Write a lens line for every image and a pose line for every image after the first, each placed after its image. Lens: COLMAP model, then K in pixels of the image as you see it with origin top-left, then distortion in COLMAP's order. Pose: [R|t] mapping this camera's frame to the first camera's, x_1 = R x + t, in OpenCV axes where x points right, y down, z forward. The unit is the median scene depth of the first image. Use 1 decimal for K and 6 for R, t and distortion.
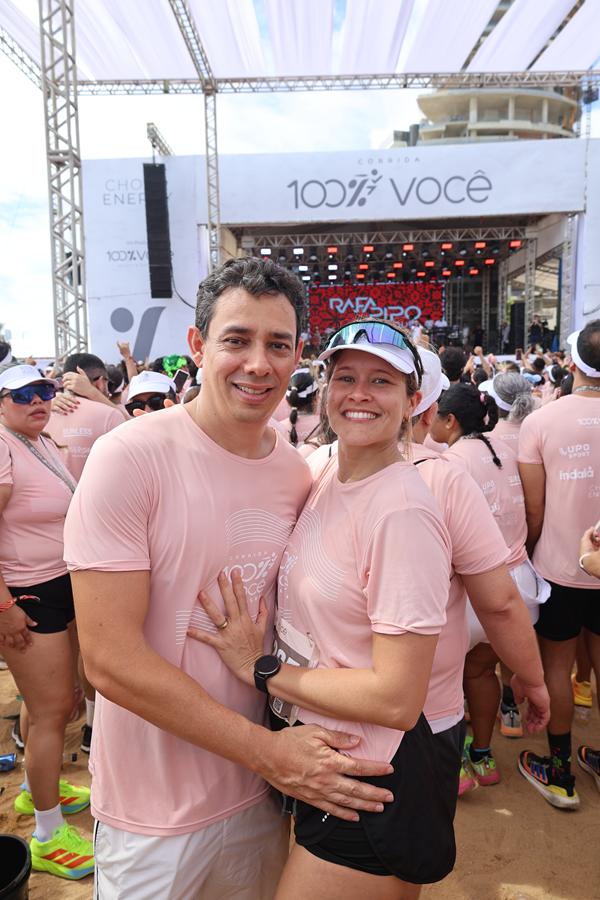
lens RADIAL K [[621.2, 0, 300.0], [0, 621.2, 450.0], [0, 0, 1]] dist [0.006537, -0.003029]
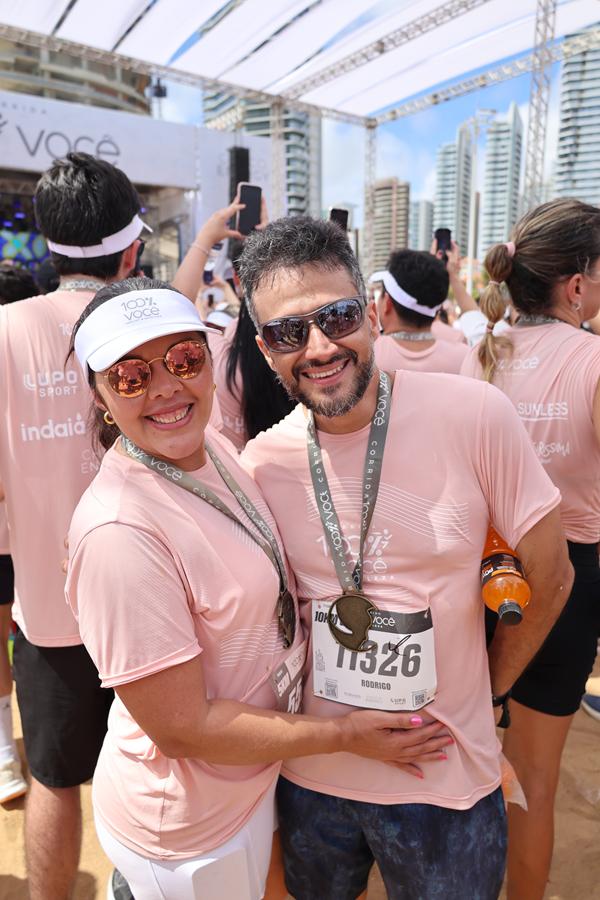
lens RADIAL K [[626.0, 0, 300.0], [0, 626.0, 450.0], [0, 0, 1]] dist [-0.005252, -0.002320]
pose [[0.804103, -0.097028, 0.586518, -0.113386], [0.058492, 0.994717, 0.084366, 0.011685], [-0.591605, -0.033532, 0.805530, -0.063380]]
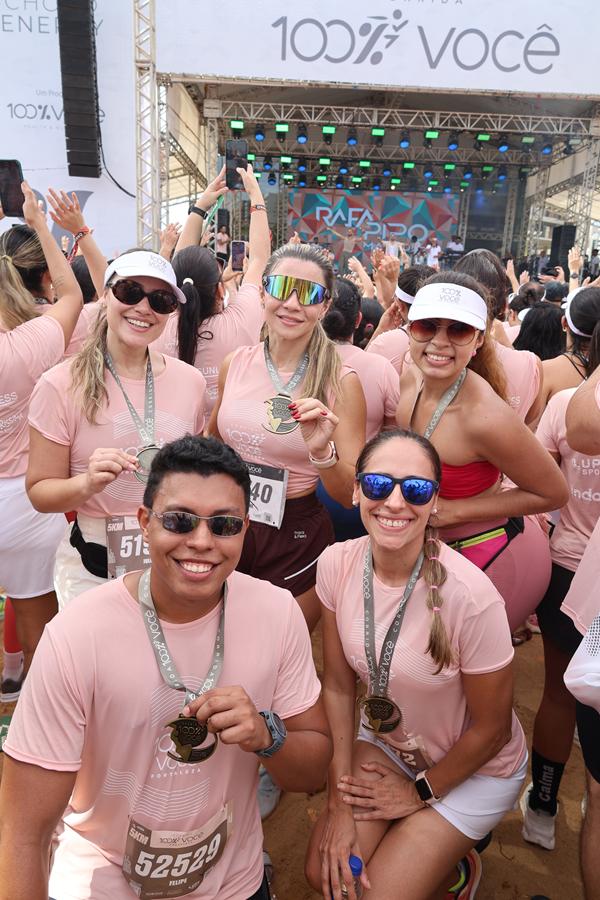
lens RADIAL K [[610.5, 0, 300.0], [0, 610.5, 450.0], [0, 0, 1]] dist [-0.002651, -0.001076]
pose [[0.996760, 0.052269, 0.061135, -0.005418], [-0.059026, 0.991666, 0.114517, -0.030618], [-0.054640, -0.117754, 0.991538, 0.252675]]
